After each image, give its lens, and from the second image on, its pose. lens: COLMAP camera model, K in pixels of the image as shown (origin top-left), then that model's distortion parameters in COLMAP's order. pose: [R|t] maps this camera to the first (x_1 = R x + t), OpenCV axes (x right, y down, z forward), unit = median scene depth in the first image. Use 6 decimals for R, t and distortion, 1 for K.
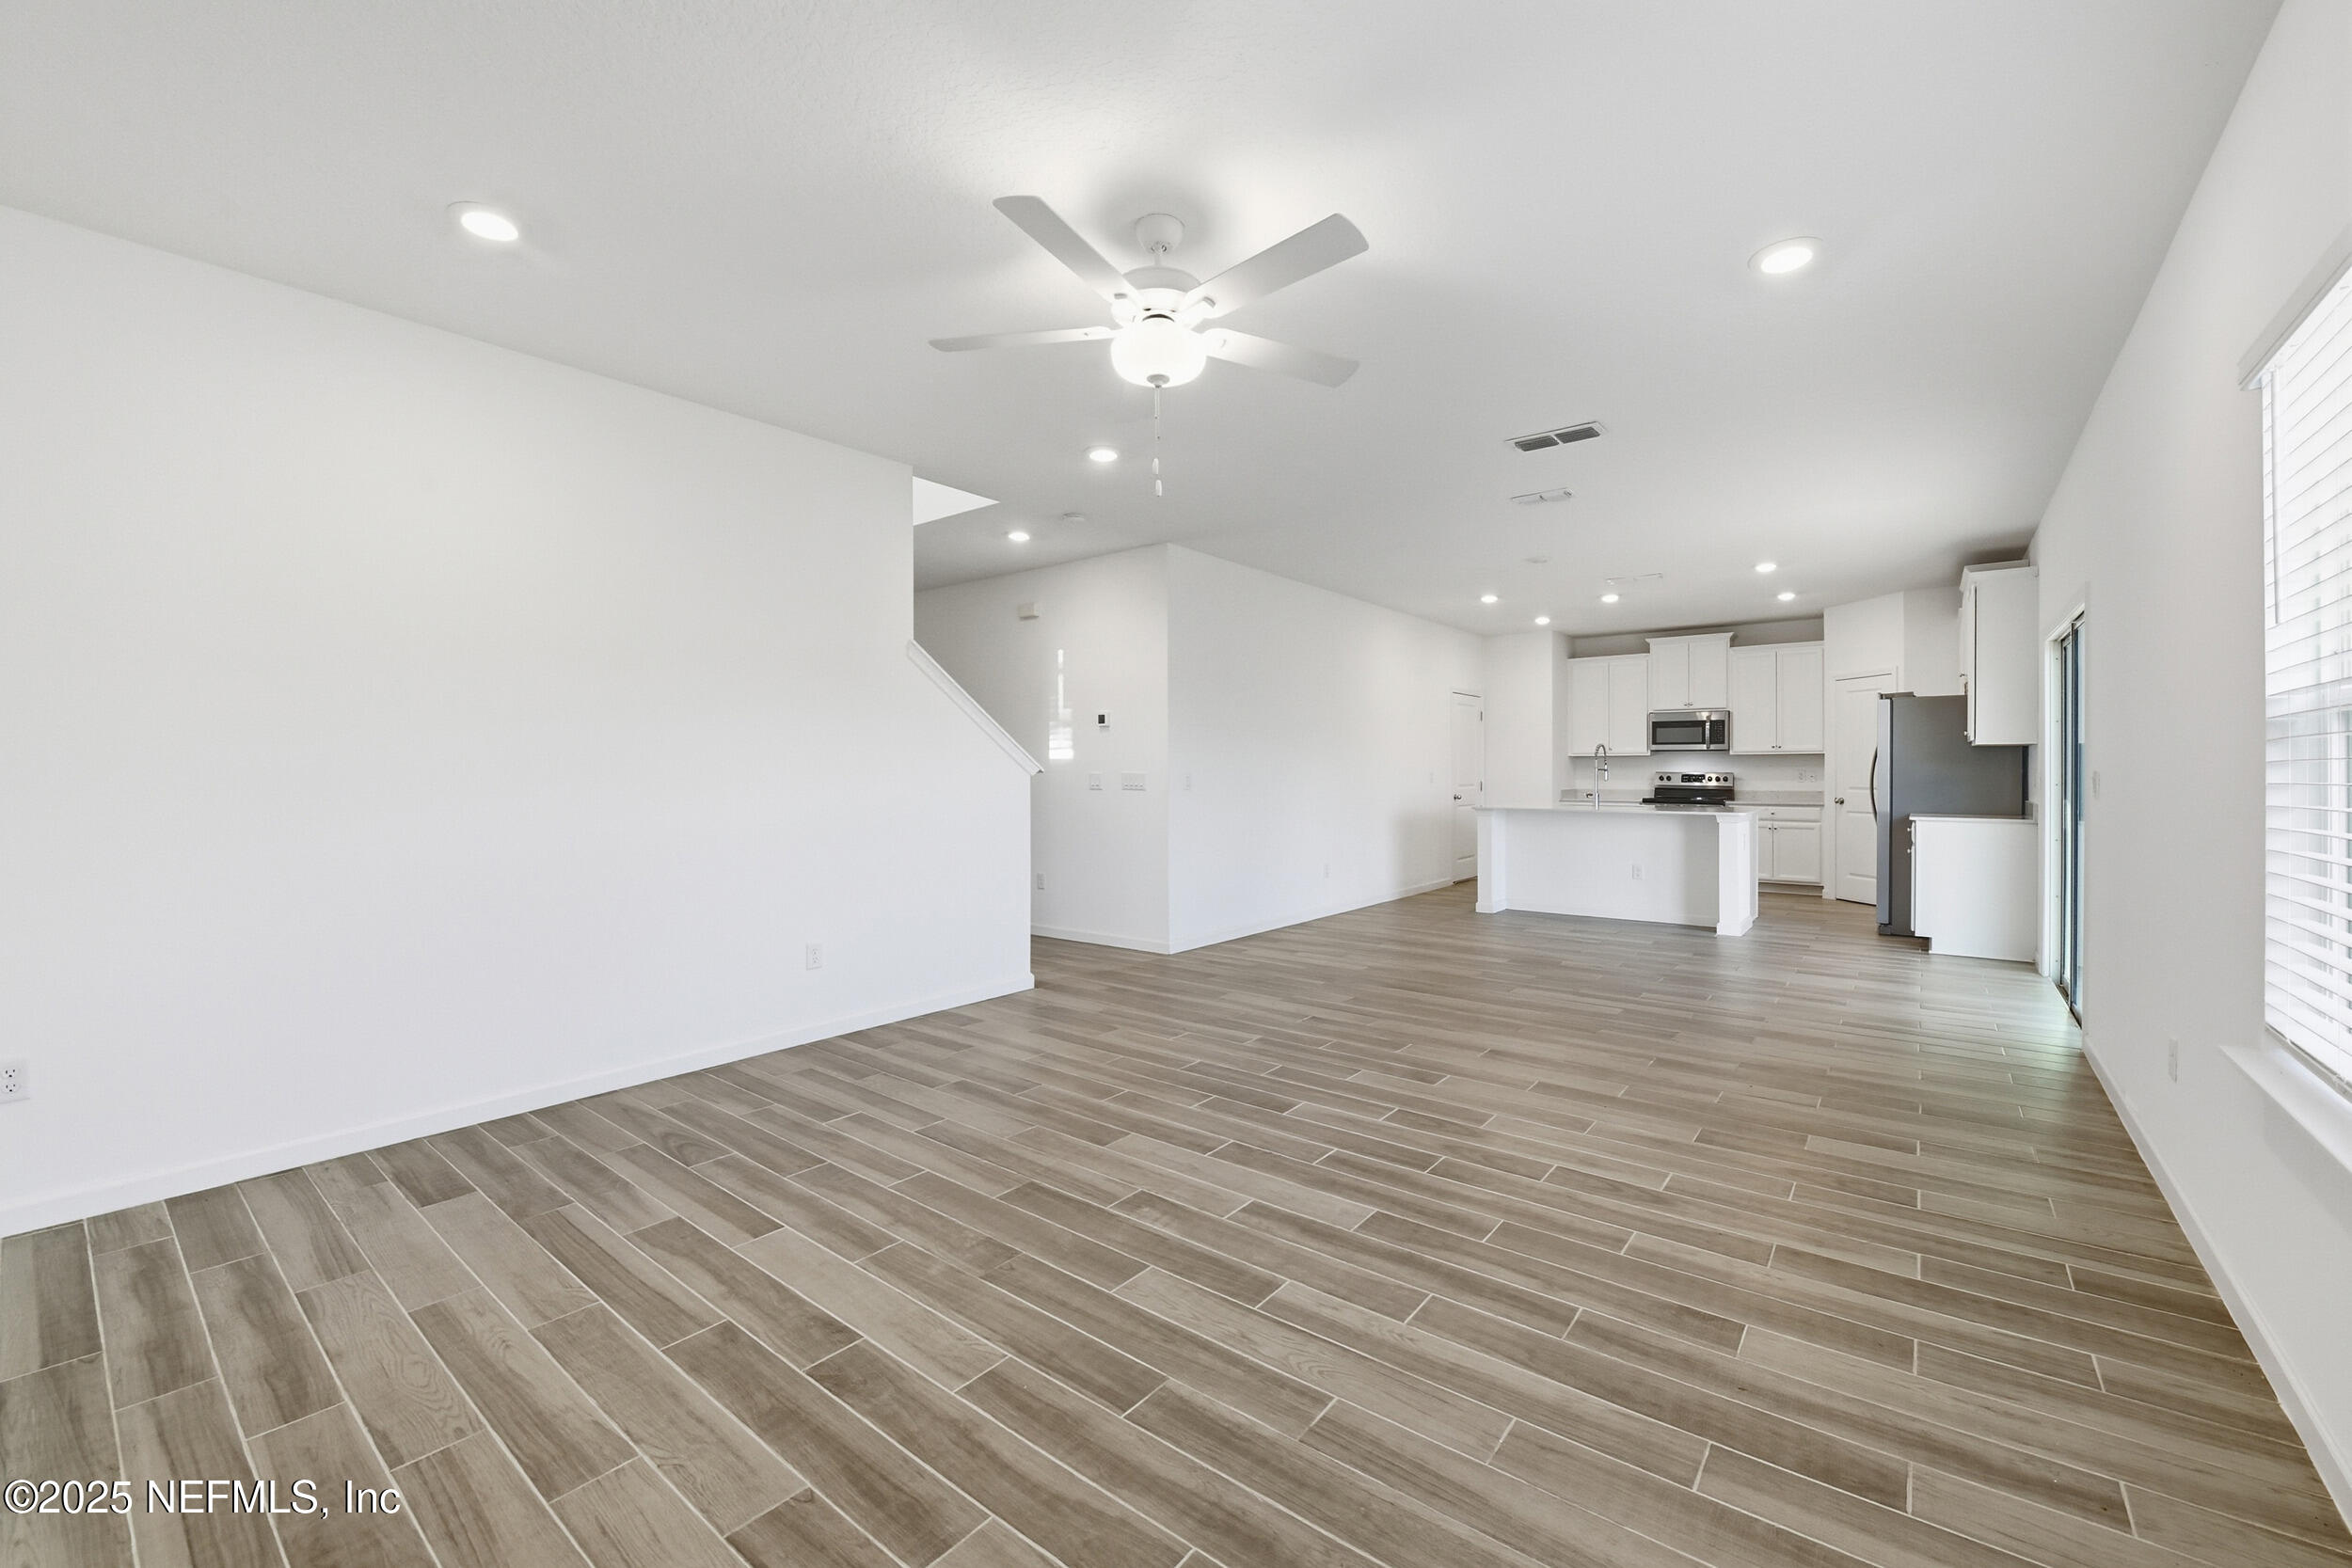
lens RADIAL K [[1521.6, 0, 1220.7], [0, 1521.6, 782.9], [0, 0, 1]] dist [-0.000947, -0.002766]
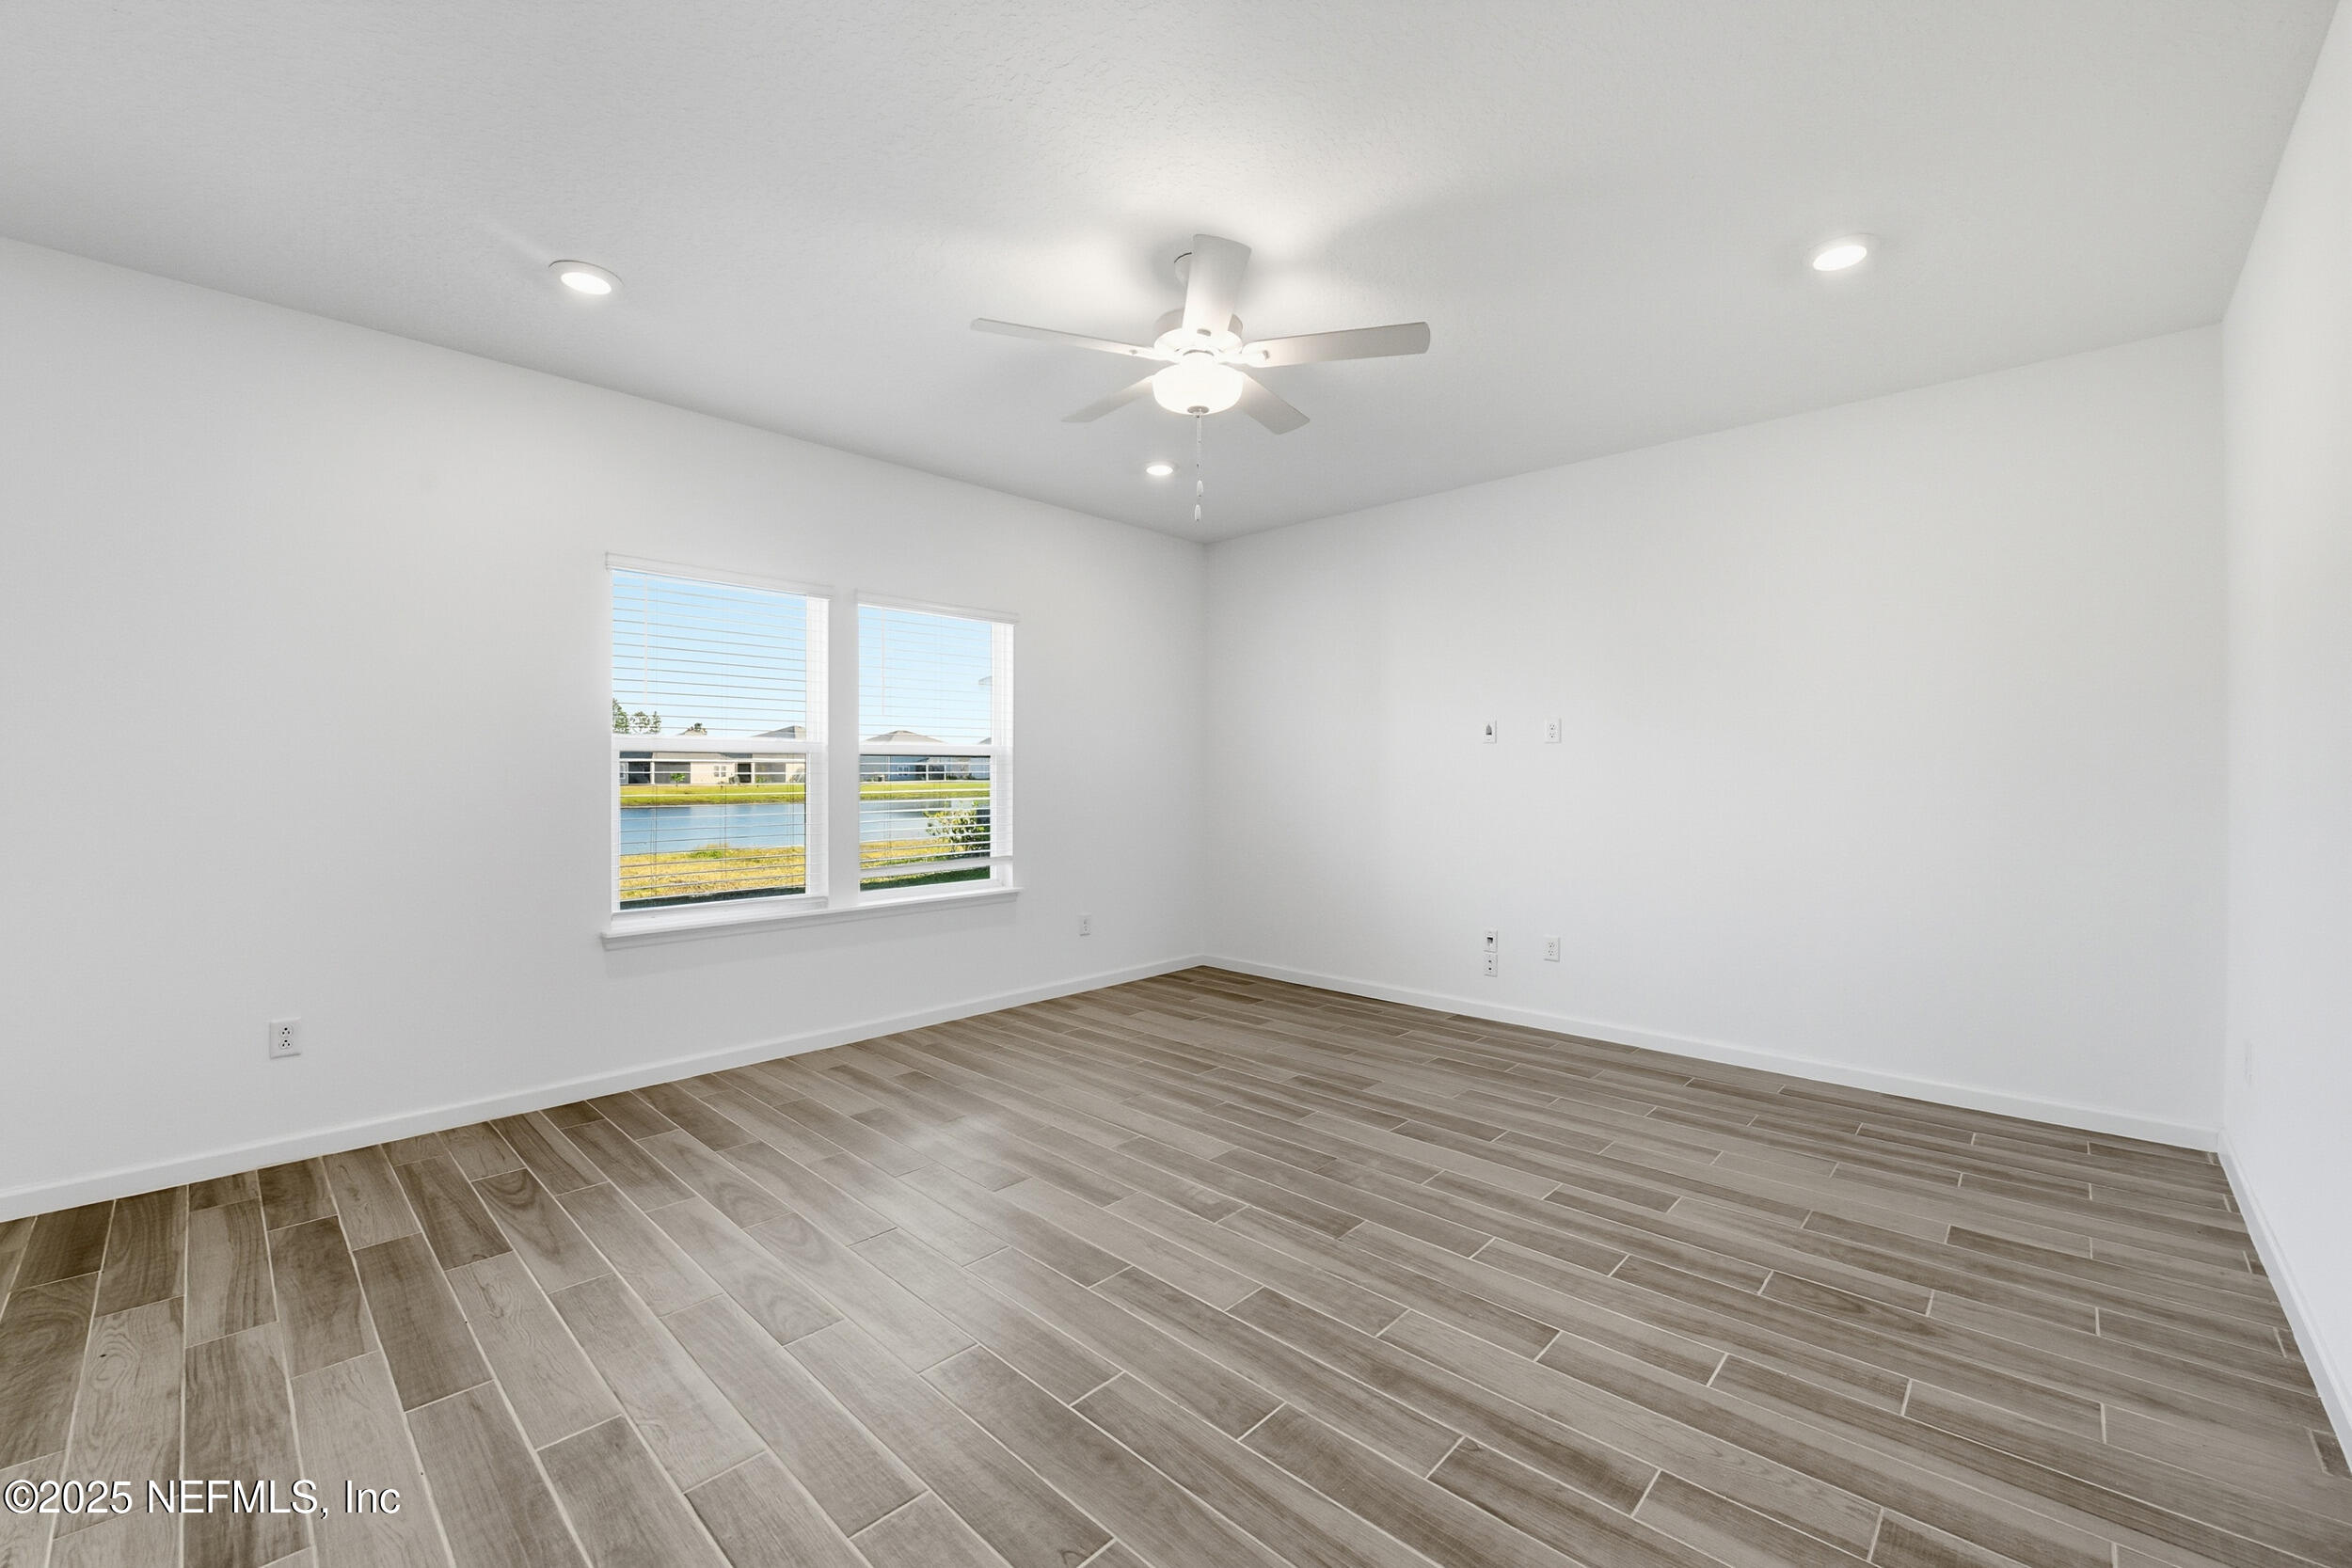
lens RADIAL K [[1521.6, 0, 1220.7], [0, 1521.6, 782.9], [0, 0, 1]] dist [-0.000947, -0.002766]
pose [[-0.998496, -0.000338, 0.054826, -0.114726], [0.000403, 0.999909, 0.013498, -0.019801], [-0.054825, 0.013500, -0.998405, 2.062854]]
